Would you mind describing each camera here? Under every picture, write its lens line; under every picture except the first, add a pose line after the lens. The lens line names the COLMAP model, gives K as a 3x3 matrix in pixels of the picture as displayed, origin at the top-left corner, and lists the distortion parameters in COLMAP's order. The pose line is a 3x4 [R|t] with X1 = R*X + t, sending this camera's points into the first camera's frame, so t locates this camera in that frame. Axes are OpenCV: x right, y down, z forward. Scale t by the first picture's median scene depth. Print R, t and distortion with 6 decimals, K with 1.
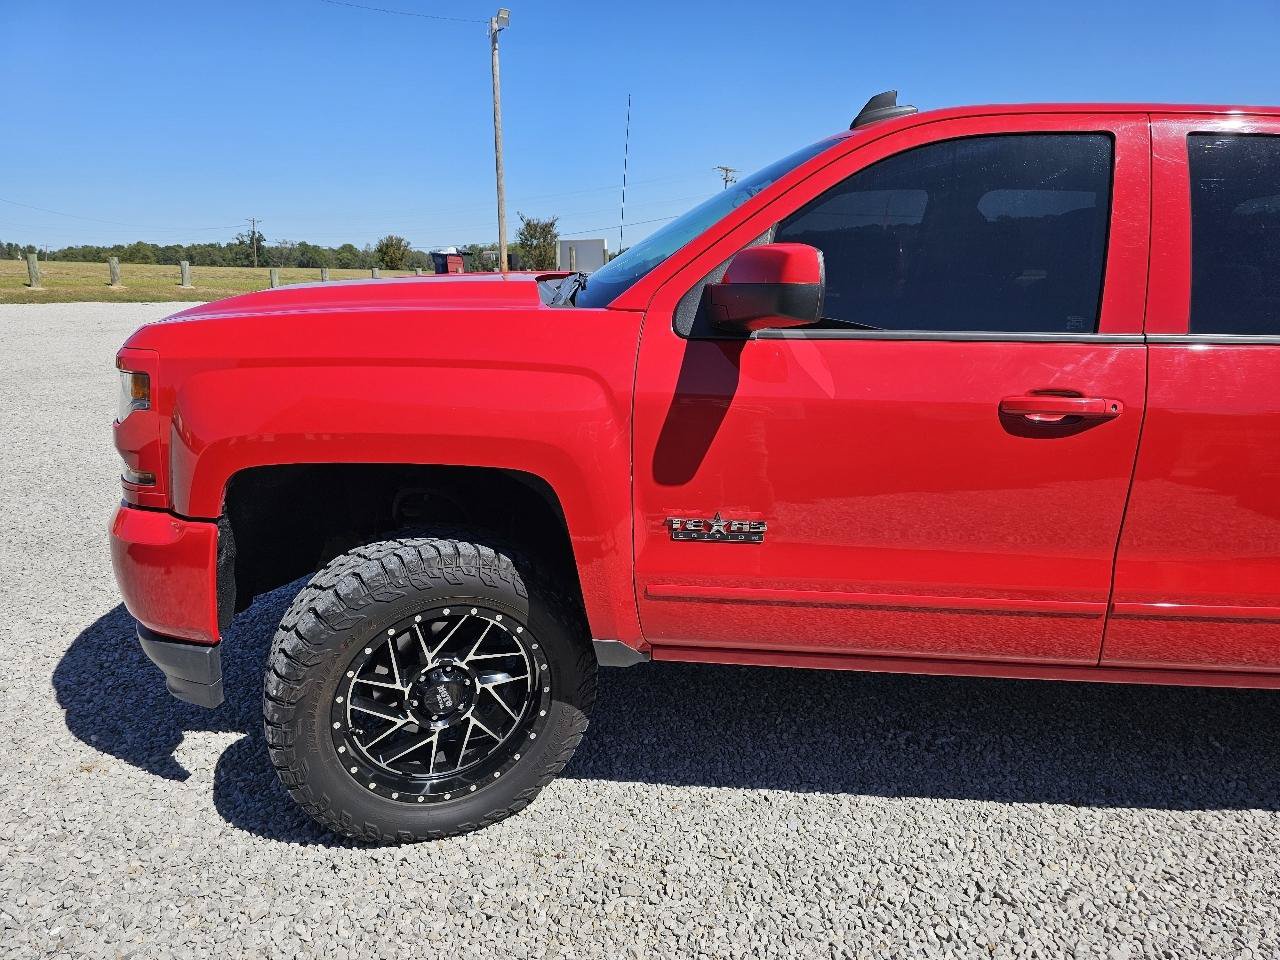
lens RADIAL K [[884.5, 0, 631.2], [0, 884.5, 468.2], [0, 0, 1]] dist [0.035917, -0.031062]
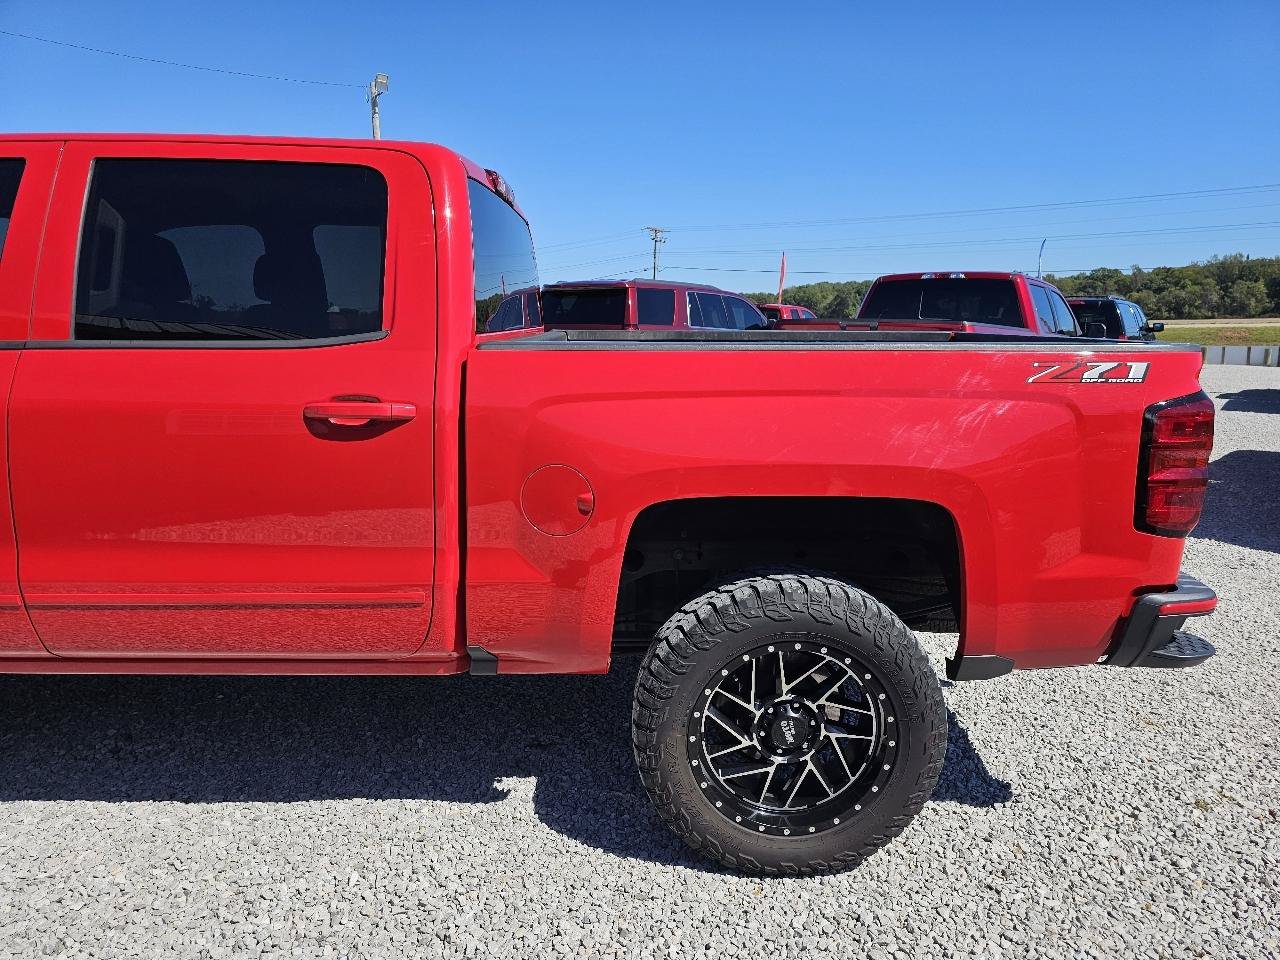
lens RADIAL K [[884.5, 0, 632.2], [0, 884.5, 480.0], [0, 0, 1]] dist [0.035917, -0.031062]
pose [[0.998197, -0.021306, 0.056111, 1.101060], [0.024123, 0.998457, -0.050022, 0.078279], [-0.054959, 0.051285, 0.997171, -0.090813]]
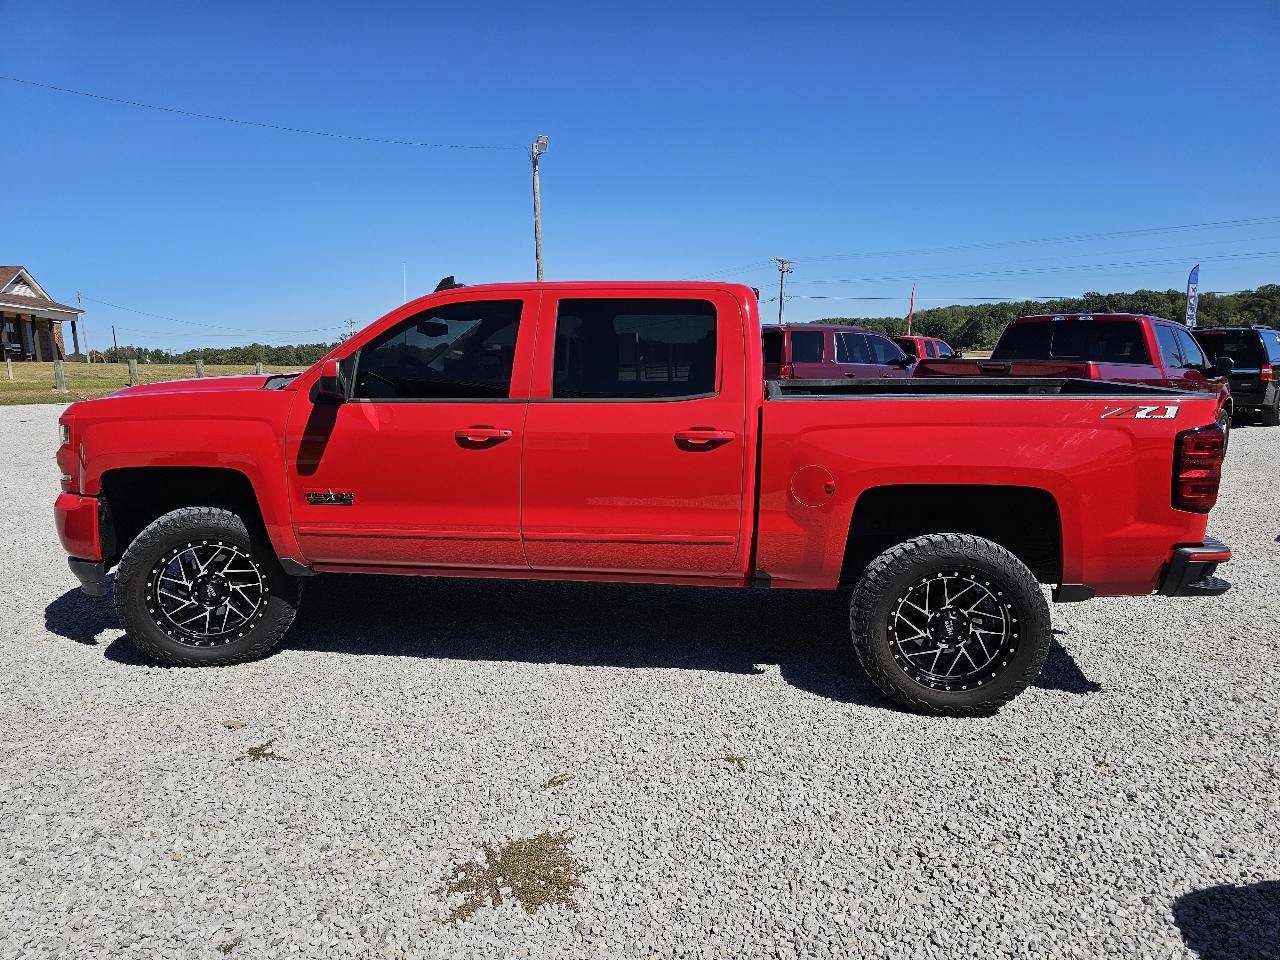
lens RADIAL K [[866.2, 0, 619.3], [0, 866.2, 481.3], [0, 0, 1]] dist [0.034944, -0.033574]
pose [[0.995091, -0.010220, -0.098435, 0.866044], [0.002371, 0.996829, -0.079536, 0.173778], [0.098936, 0.078912, 0.991960, -0.816459]]
